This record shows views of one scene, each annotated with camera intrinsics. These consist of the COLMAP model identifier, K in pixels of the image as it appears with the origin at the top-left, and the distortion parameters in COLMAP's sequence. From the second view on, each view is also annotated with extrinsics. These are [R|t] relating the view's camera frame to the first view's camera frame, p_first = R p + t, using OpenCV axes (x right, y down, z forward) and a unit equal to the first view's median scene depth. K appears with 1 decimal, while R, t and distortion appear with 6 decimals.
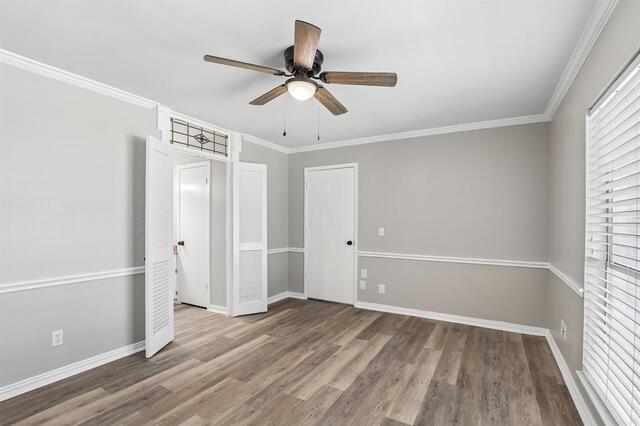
lens RADIAL K [[299.6, 0, 321.3], [0, 299.6, 220.1], [0, 0, 1]] dist [-0.024315, 0.000947]
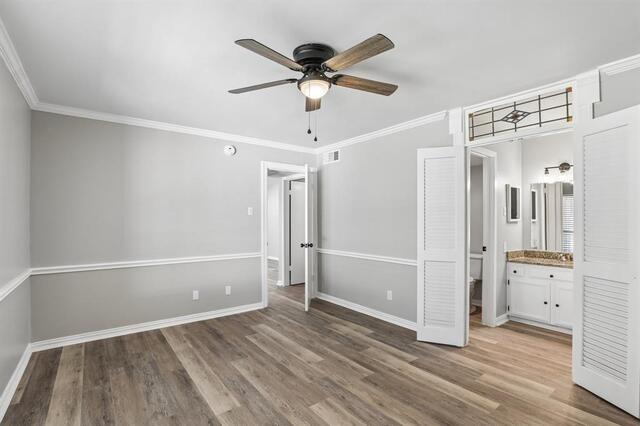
lens RADIAL K [[299.6, 0, 321.3], [0, 299.6, 220.1], [0, 0, 1]] dist [-0.024315, 0.000947]
pose [[-0.368827, -0.003666, -0.929491, 0.629033], [-0.002737, 0.999992, -0.002858, -0.002492], [0.929494, 0.001490, -0.368834, 1.046230]]
